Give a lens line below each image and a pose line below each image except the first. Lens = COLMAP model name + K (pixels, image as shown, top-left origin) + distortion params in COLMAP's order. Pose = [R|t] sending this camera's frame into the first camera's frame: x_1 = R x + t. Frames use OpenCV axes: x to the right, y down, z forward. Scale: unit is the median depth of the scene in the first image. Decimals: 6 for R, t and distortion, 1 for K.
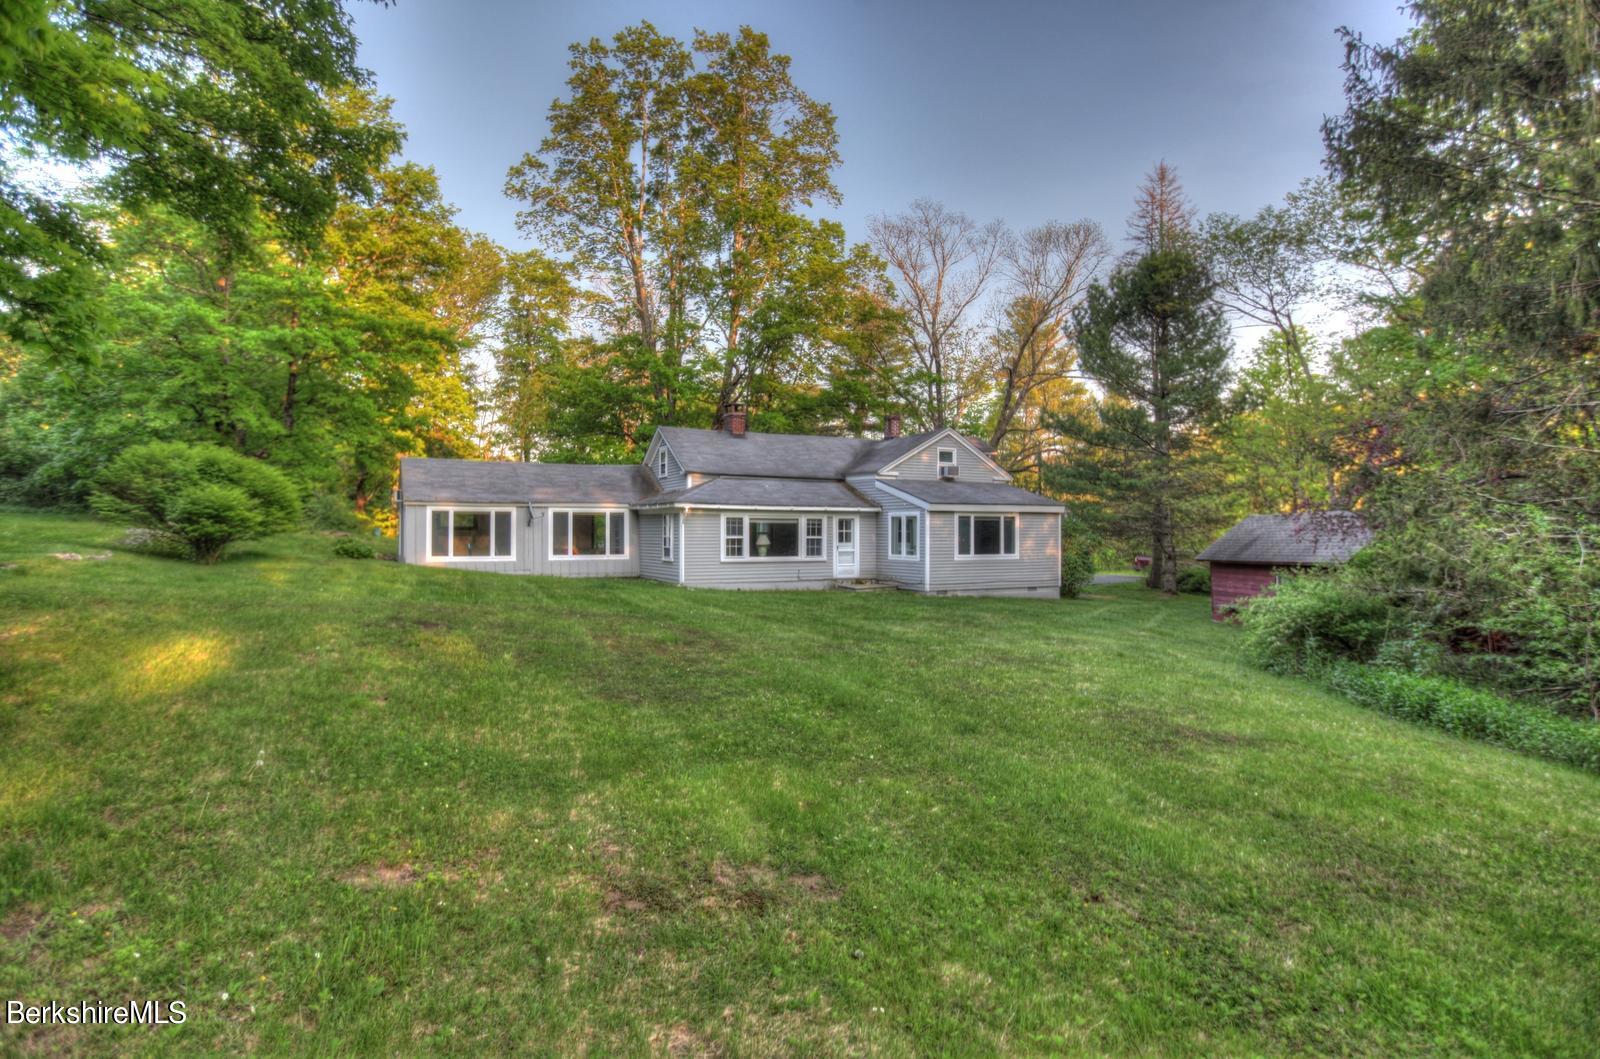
lens RADIAL K [[887.1, 0, 800.0], [0, 887.1, 529.5], [0, 0, 1]] dist [-0.079519, 0.041547]
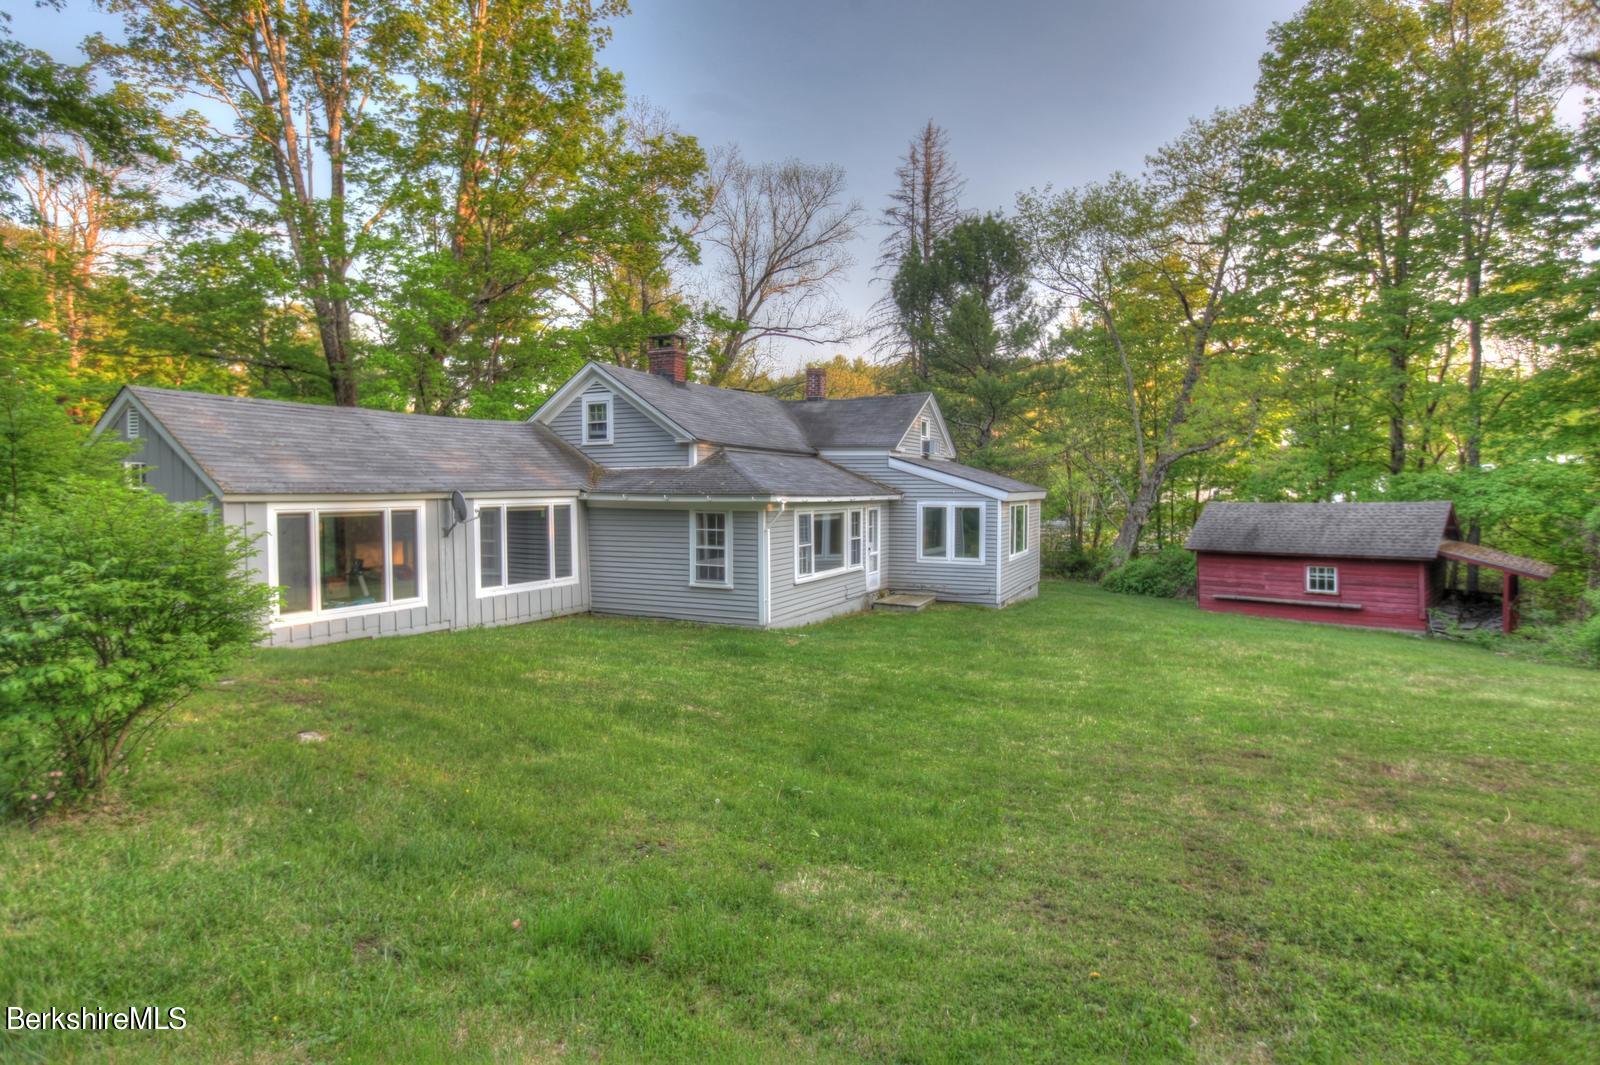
lens RADIAL K [[887.1, 0, 800.0], [0, 887.1, 532.5], [0, 0, 1]] dist [-0.079519, 0.041547]
pose [[0.802378, -0.031458, 0.595986, -0.427937], [0.000391, 0.998637, 0.052185, -0.031499], [-0.596816, -0.041639, 0.801297, 0.441500]]
